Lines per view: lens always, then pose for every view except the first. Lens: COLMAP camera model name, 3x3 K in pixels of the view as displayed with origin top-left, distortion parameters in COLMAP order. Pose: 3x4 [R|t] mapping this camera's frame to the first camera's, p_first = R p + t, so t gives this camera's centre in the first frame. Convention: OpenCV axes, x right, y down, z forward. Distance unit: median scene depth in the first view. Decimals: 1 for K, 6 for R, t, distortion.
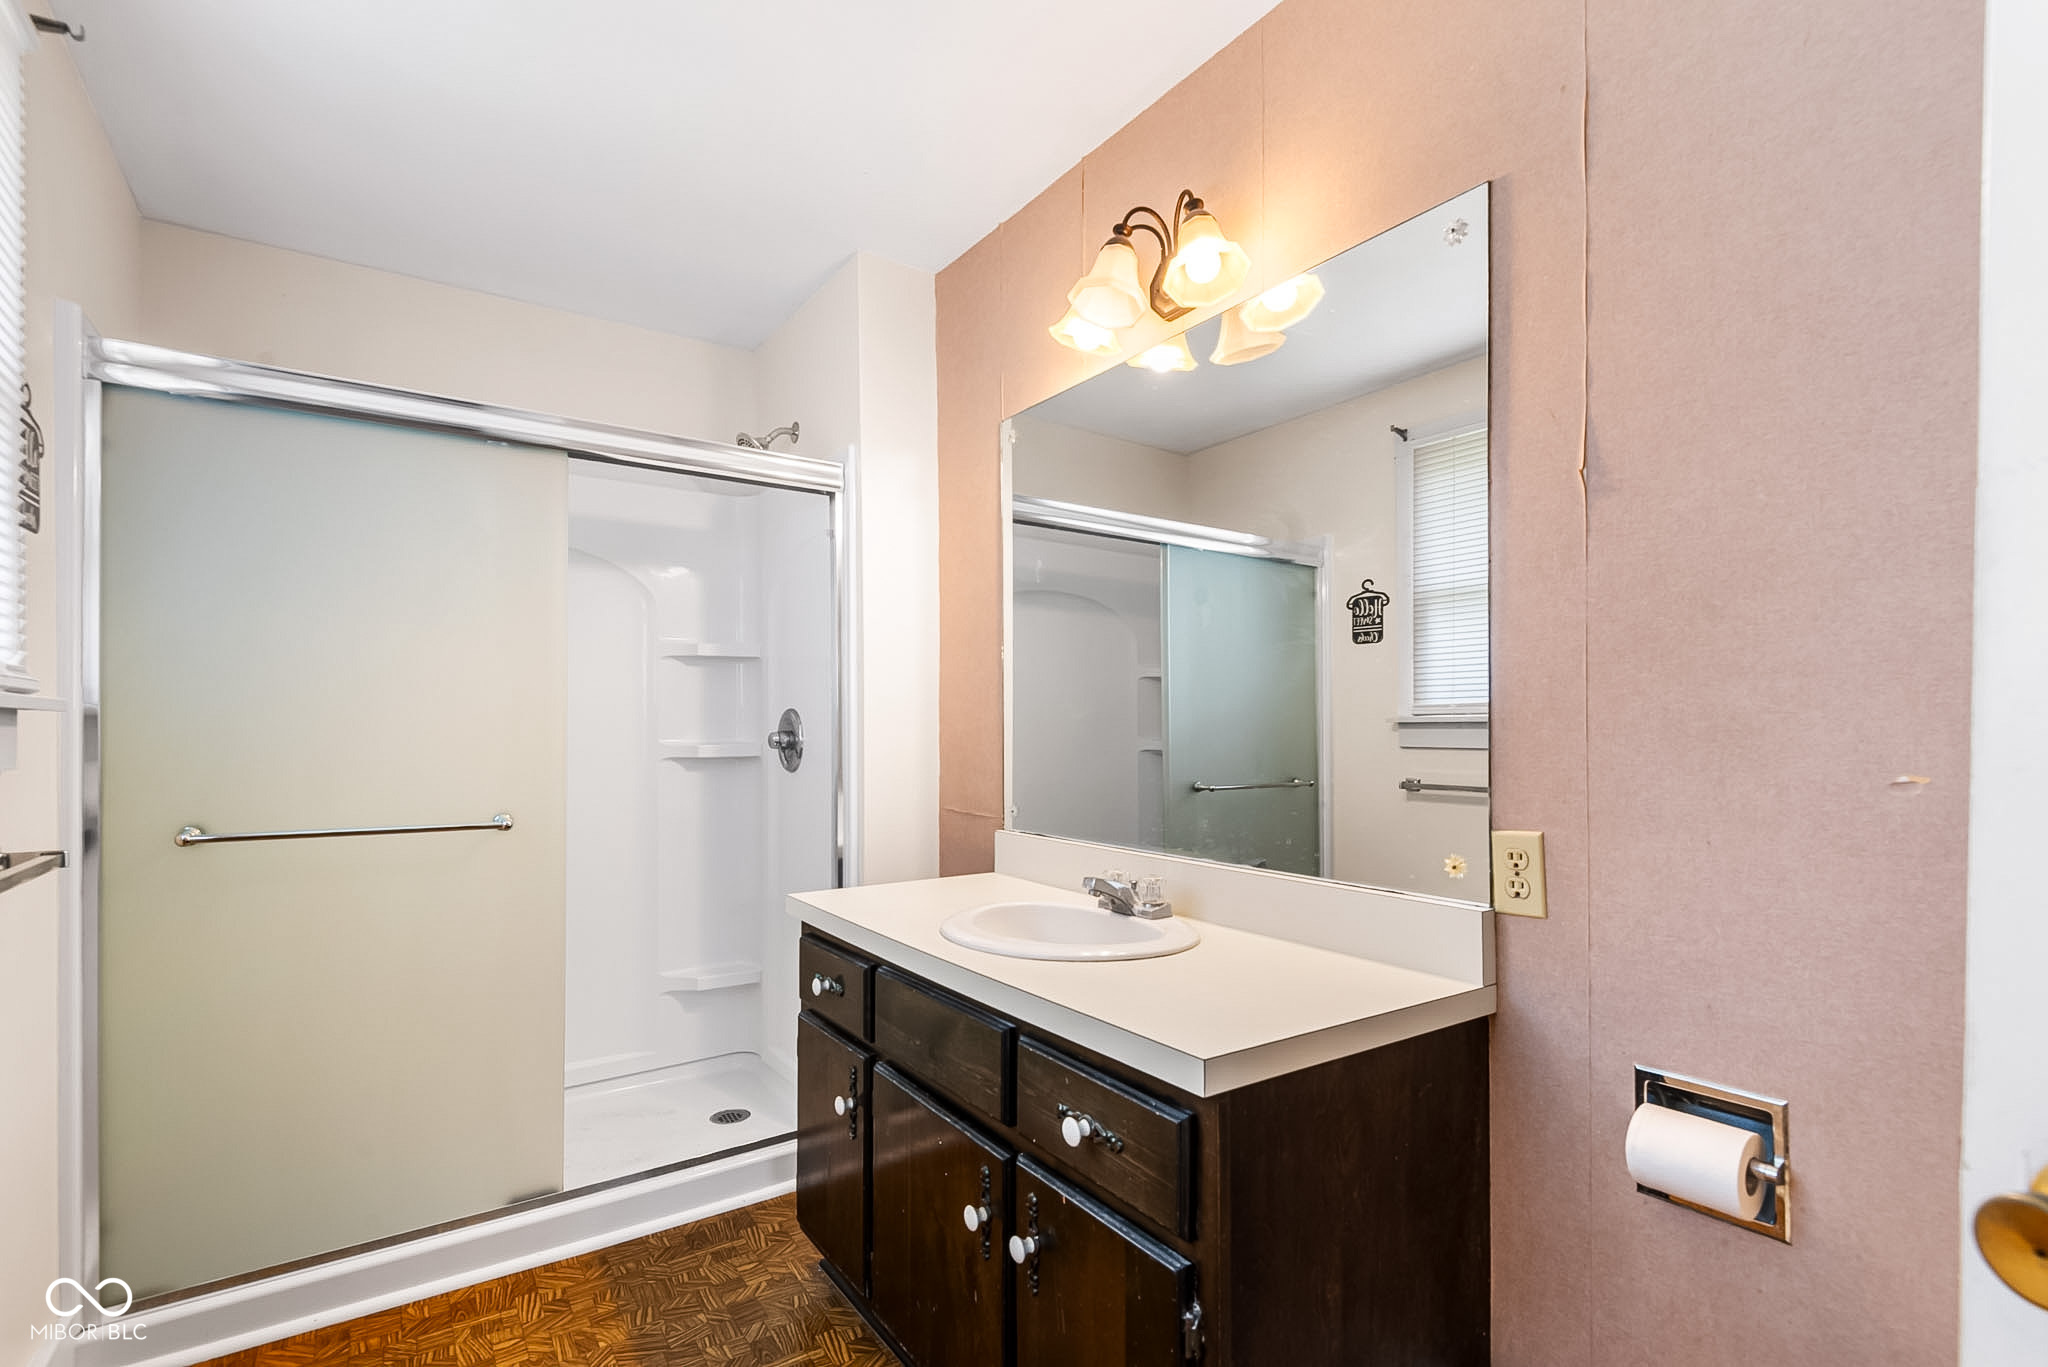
lens RADIAL K [[934.1, 0, 1024.6], [0, 934.1, 707.3], [0, 0, 1]] dist [0.024145, -0.020816]
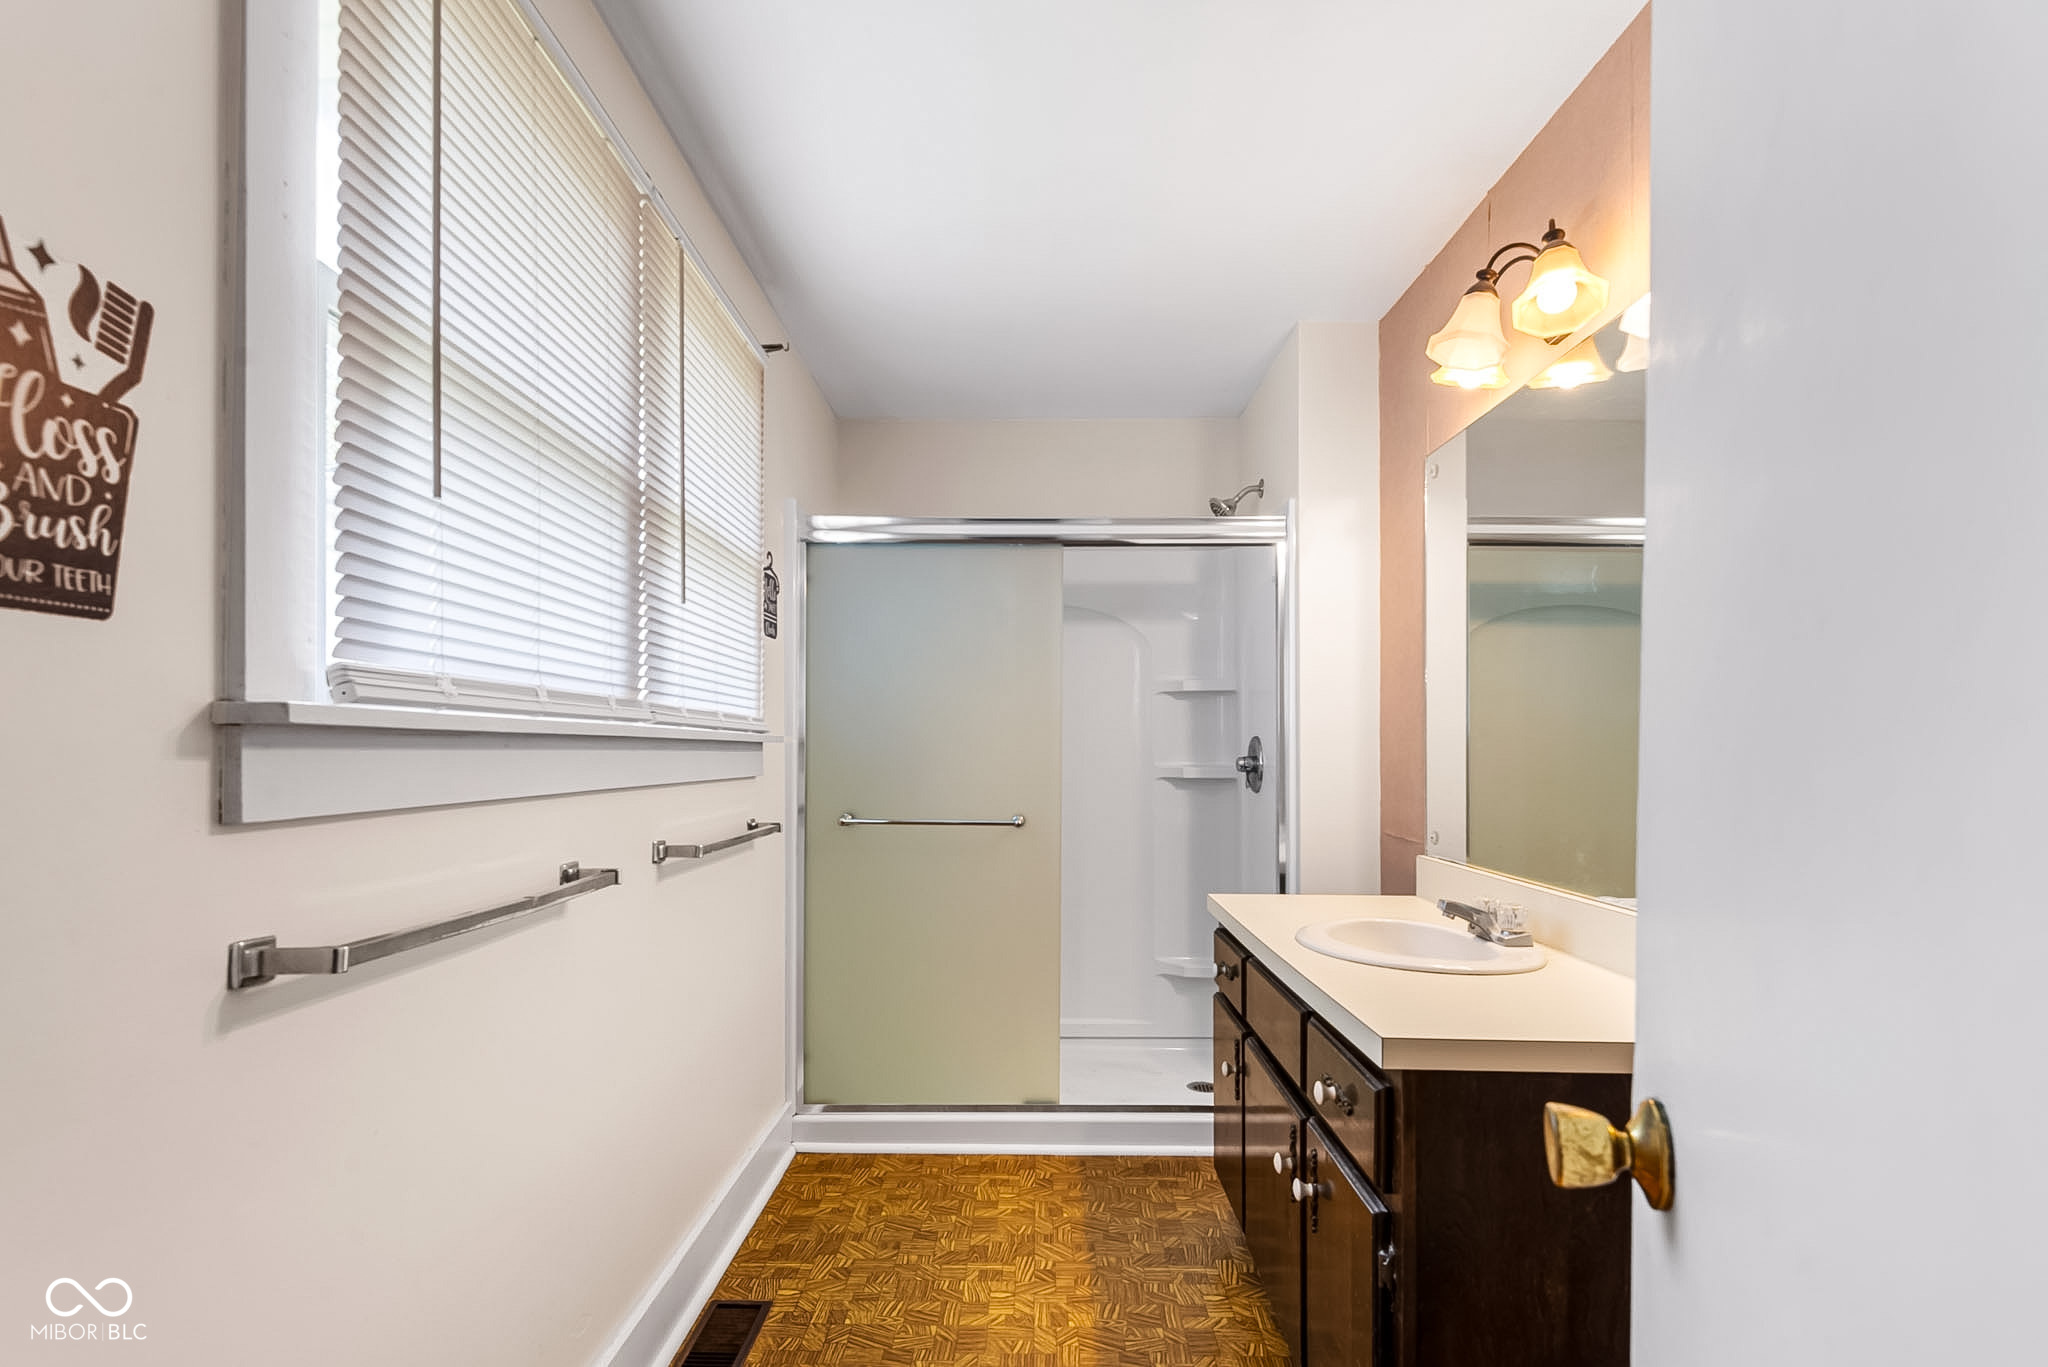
lens RADIAL K [[938.6, 0, 1019.4], [0, 938.6, 717.4], [0, 0, 1]] dist [0.047160, -0.050805]
pose [[0.818216, -0.015073, -0.574713, 0.251127], [0.008050, 0.999859, -0.014762, -0.010063], [0.574854, 0.007452, 0.818222, -0.129802]]
